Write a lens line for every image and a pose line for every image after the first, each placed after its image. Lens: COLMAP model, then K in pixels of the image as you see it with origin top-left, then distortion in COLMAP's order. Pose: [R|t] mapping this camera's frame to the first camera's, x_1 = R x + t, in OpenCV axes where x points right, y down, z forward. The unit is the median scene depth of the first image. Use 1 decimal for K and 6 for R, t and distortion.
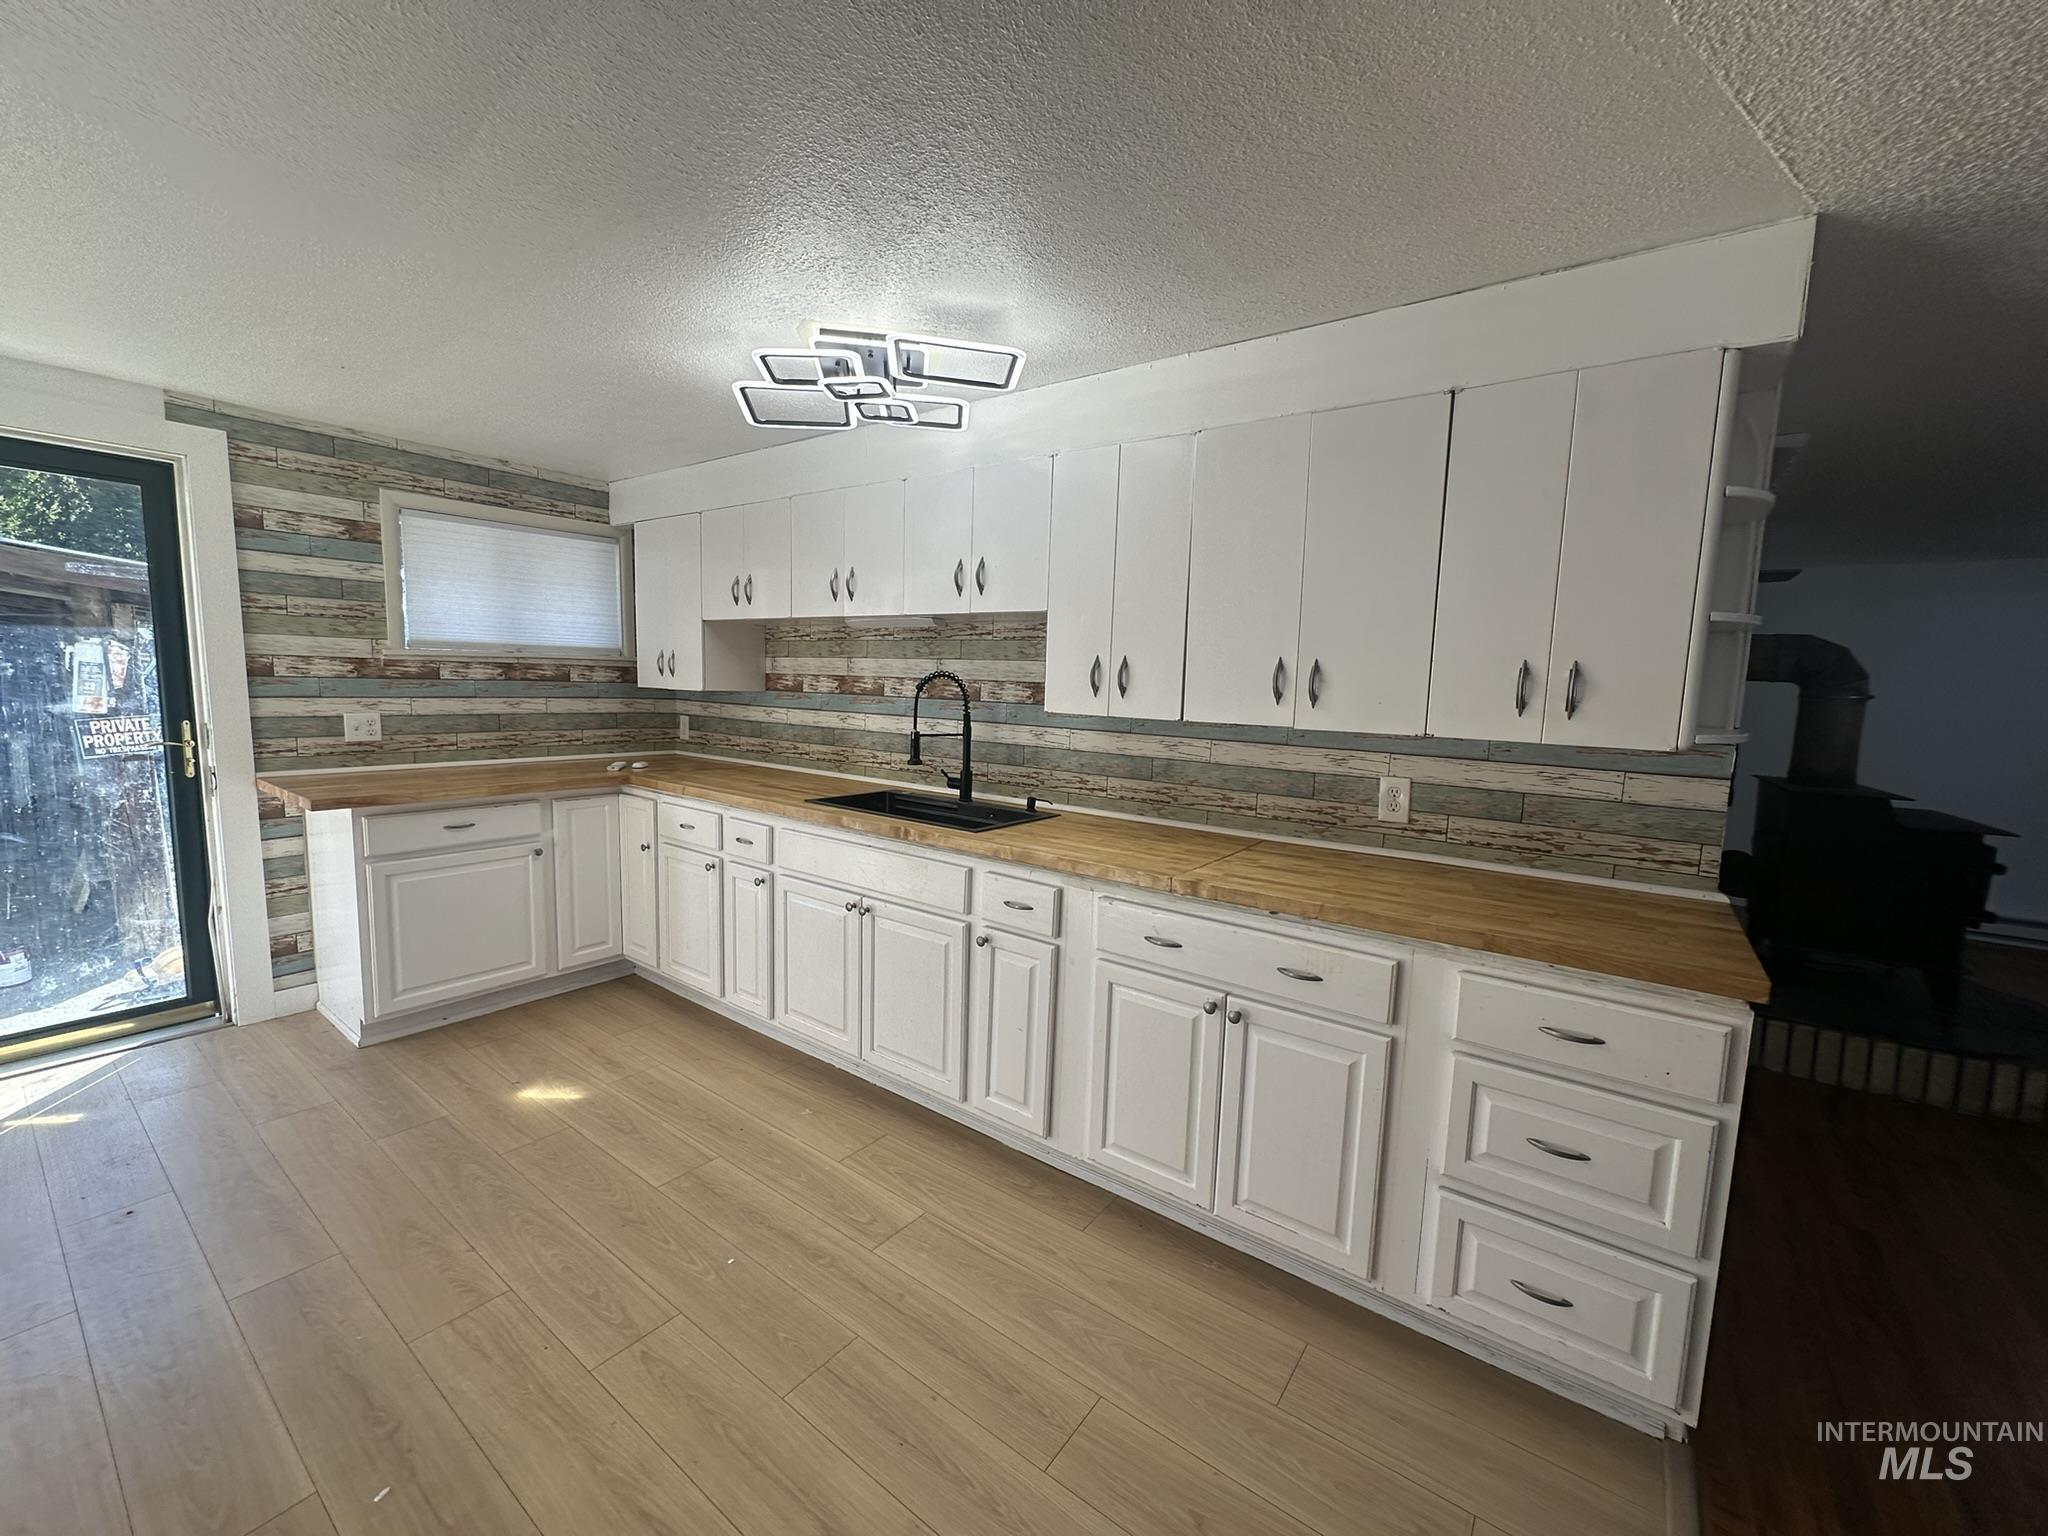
lens RADIAL K [[804.7, 0, 1024.0], [0, 804.7, 768.0], [0, 0, 1]] dist [-0.002036, -0.000226]
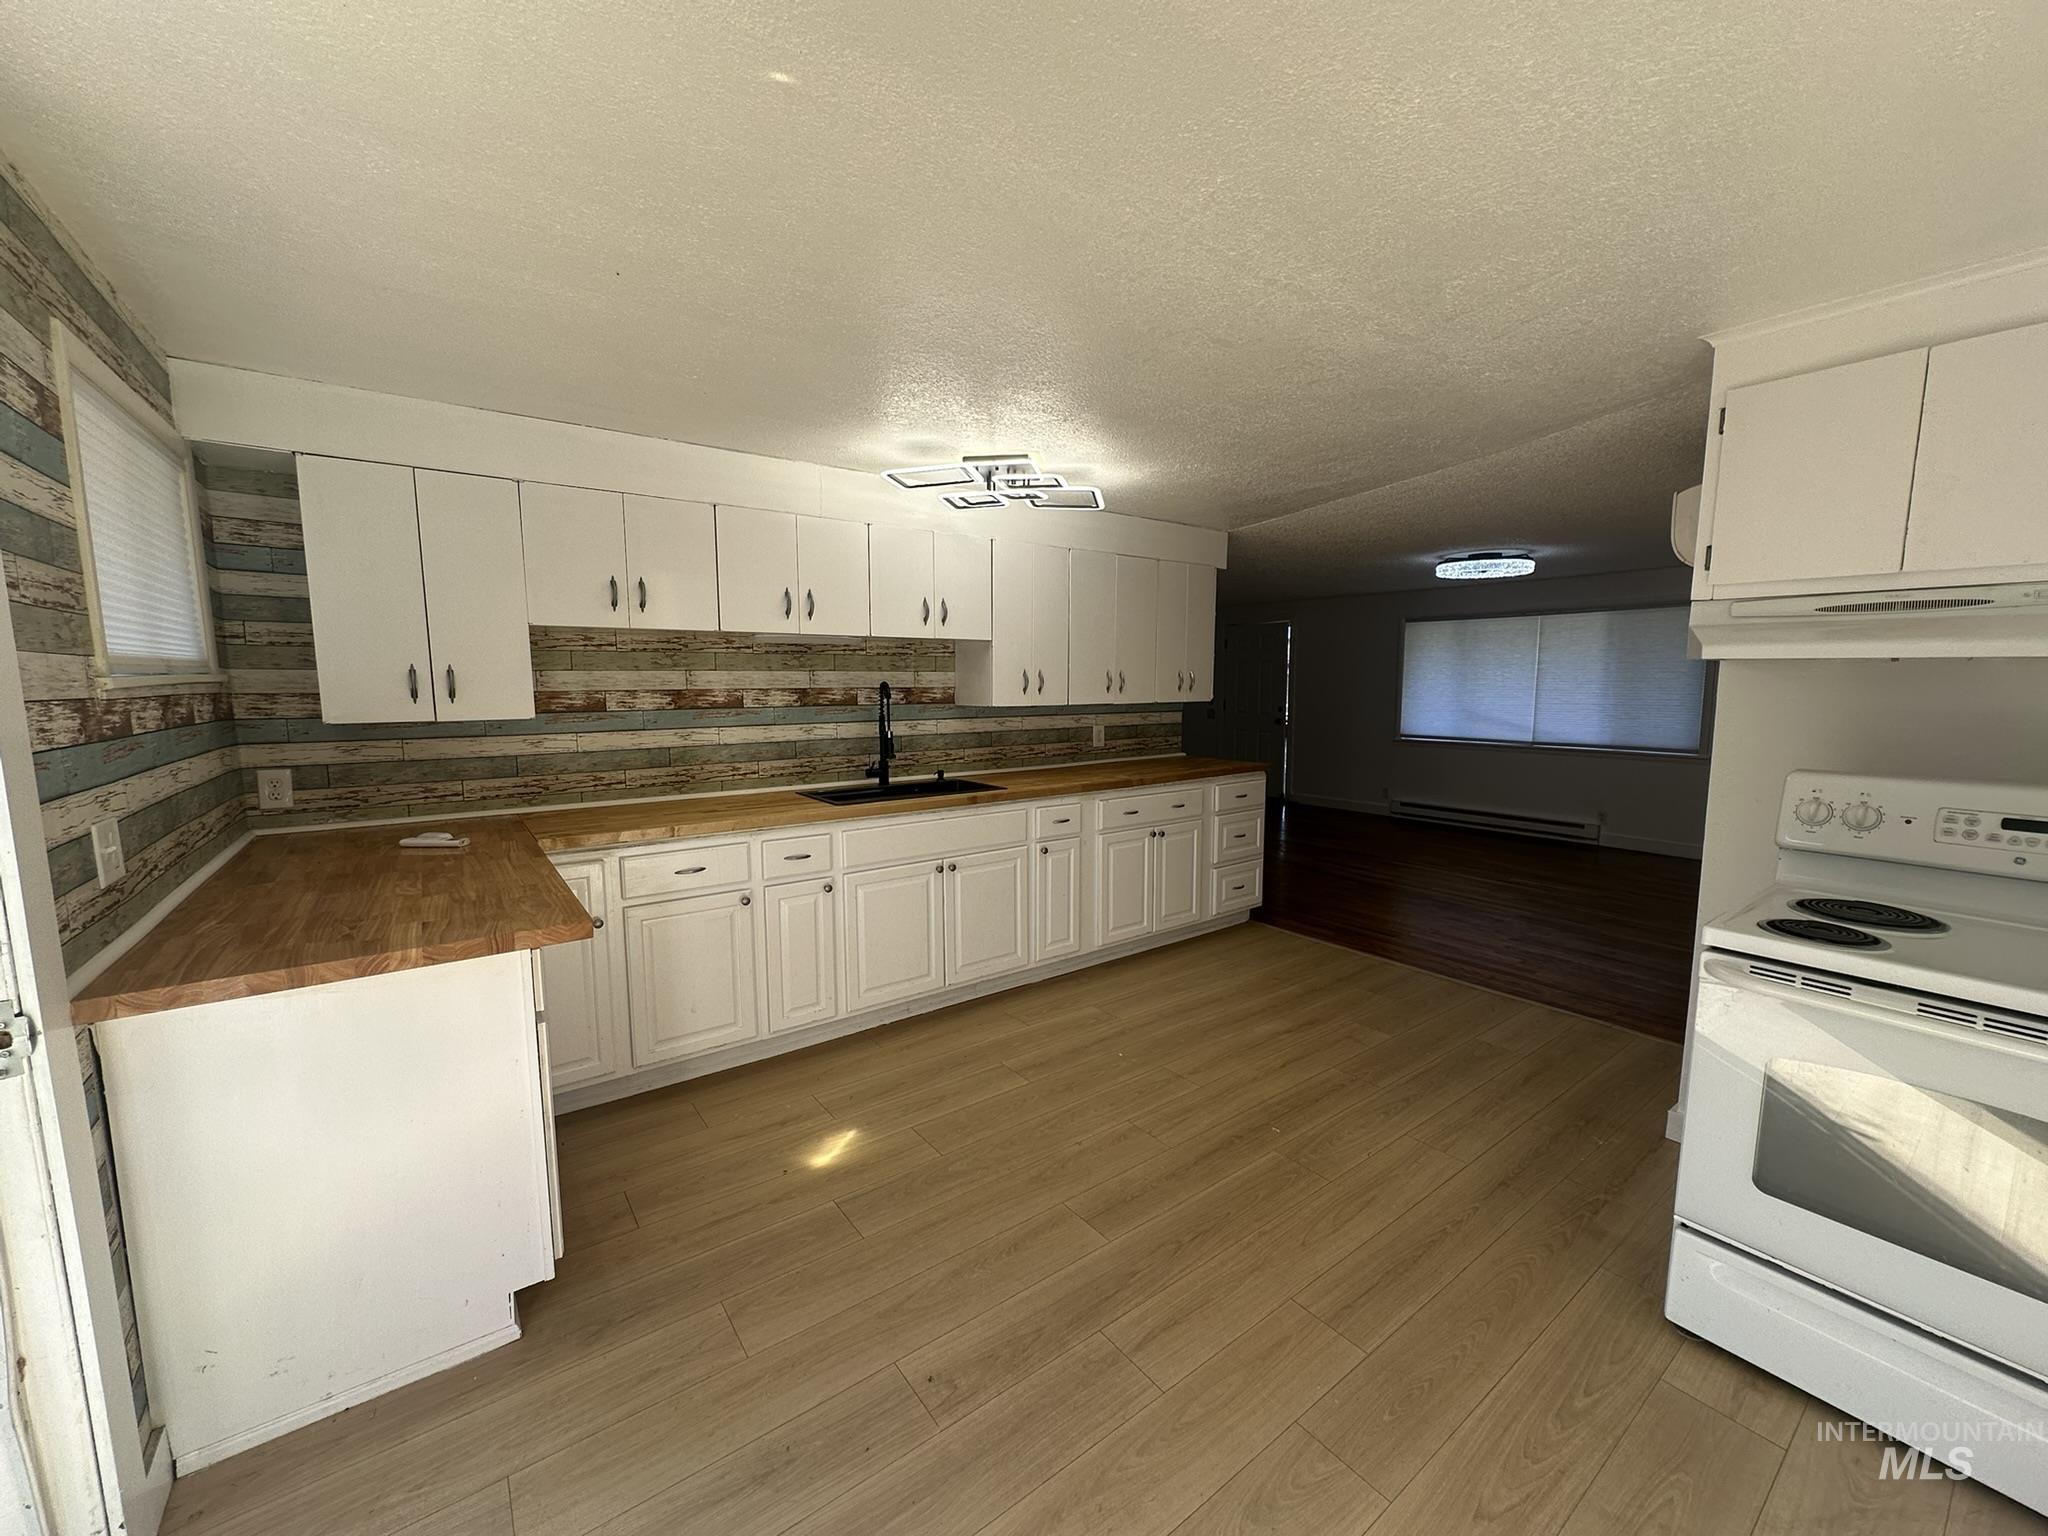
lens RADIAL K [[804.7, 0, 1024.0], [0, 804.7, 768.0], [0, 0, 1]] dist [-0.002036, -0.000226]
pose [[0.302276, -0.135465, 0.943546, -1.289735], [0.119072, 0.987463, 0.103624, -0.096512], [-0.945754, 0.081027, 0.314616, 0.439244]]
